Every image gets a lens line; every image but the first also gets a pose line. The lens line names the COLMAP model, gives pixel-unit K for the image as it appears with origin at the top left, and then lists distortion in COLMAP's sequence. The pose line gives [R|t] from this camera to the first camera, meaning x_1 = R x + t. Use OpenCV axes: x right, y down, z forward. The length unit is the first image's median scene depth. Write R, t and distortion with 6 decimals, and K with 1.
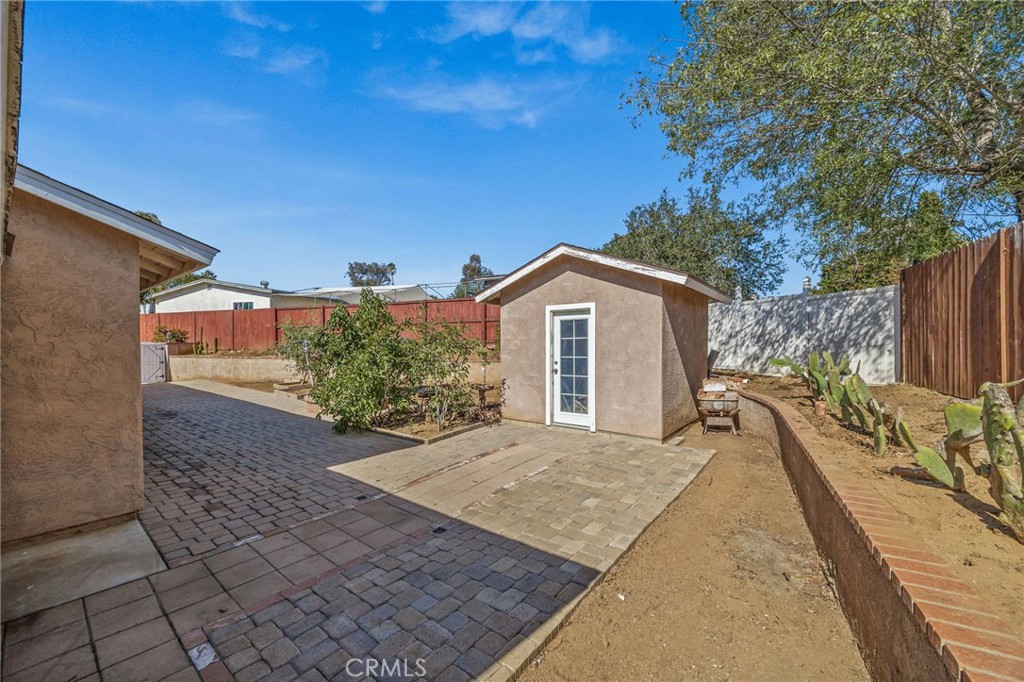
lens RADIAL K [[395.1, 0, 518.6], [0, 395.1, 346.8], [0, 0, 1]] dist [0.003014, 0.000856]
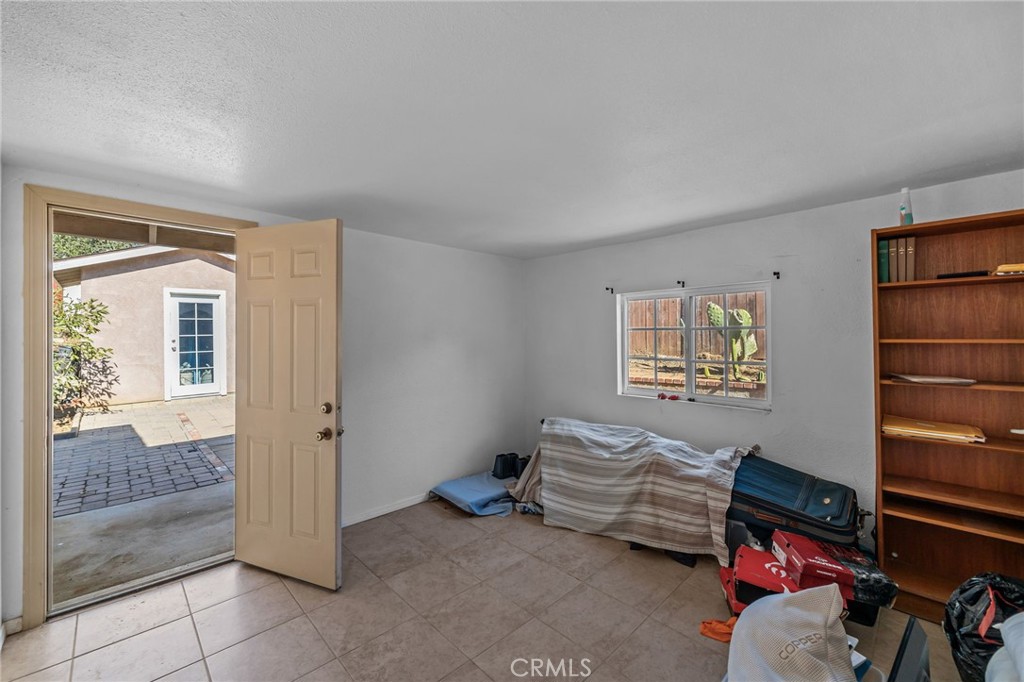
lens RADIAL K [[395.1, 0, 512.6], [0, 395.1, 330.5], [0, 0, 1]] dist [0.003014, 0.000856]
pose [[0.116500, 0.004683, 0.993180, -1.682280], [0.012121, 0.999908, -0.006137, 0.056157], [-0.993117, 0.012753, 0.116433, -0.079898]]
